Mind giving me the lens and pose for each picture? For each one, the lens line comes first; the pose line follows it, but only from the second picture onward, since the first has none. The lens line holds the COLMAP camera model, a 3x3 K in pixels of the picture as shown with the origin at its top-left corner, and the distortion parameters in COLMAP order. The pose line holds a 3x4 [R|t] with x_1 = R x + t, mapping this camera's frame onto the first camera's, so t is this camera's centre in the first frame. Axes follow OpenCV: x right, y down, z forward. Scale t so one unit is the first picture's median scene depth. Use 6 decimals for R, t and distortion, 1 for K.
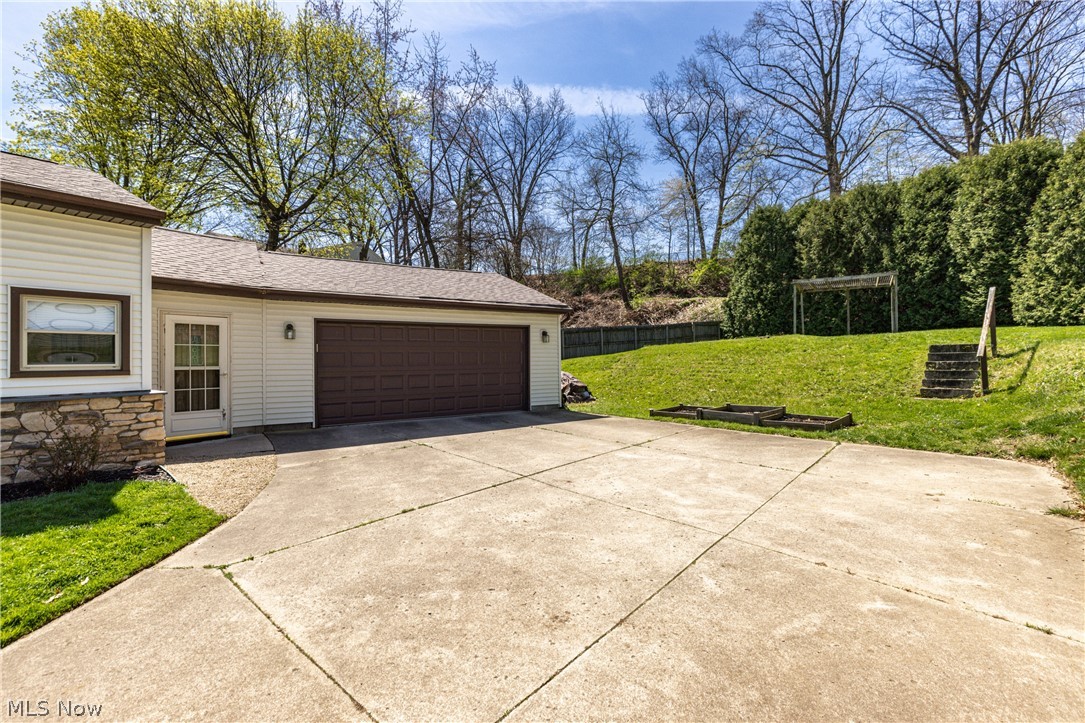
lens RADIAL K [[485.7, 0, 548.3], [0, 485.7, 358.0], [0, 0, 1]] dist [0.000537, -0.000553]
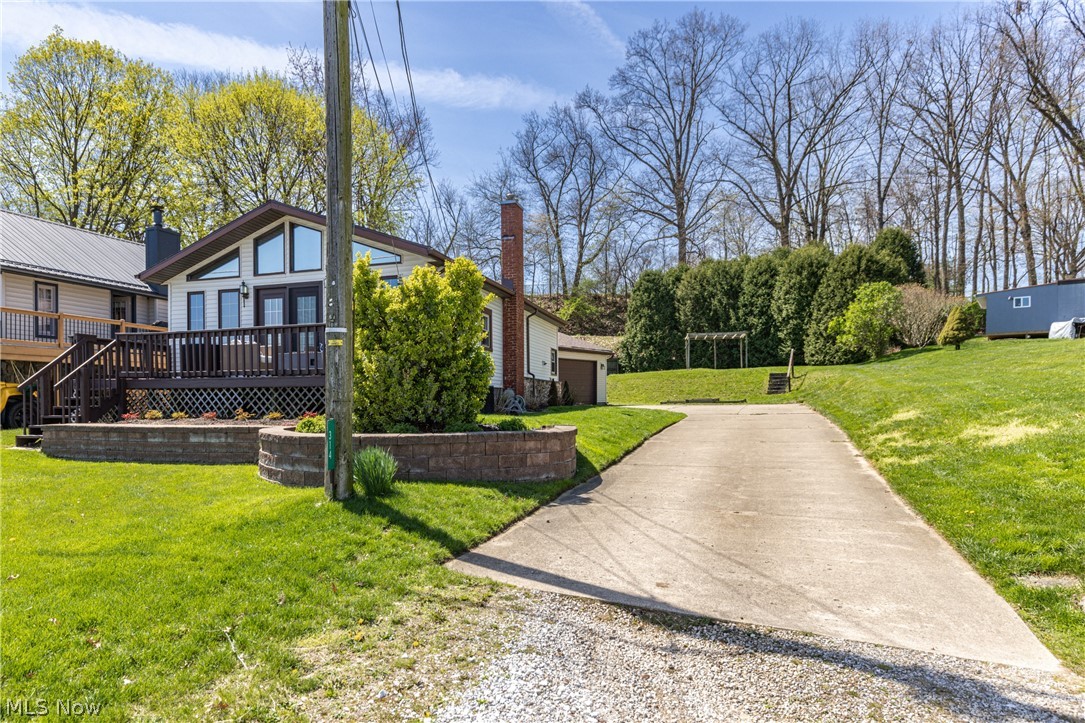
lens RADIAL K [[615.7, 0, 512.5], [0, 615.7, 392.9], [0, 0, 1]] dist [0.056160, 0.000081]
pose [[0.952744, 0.004788, 0.303738, -0.629790], [-0.002253, 0.999960, -0.008697, 0.046926], [-0.303767, 0.007602, 0.952716, -0.713018]]
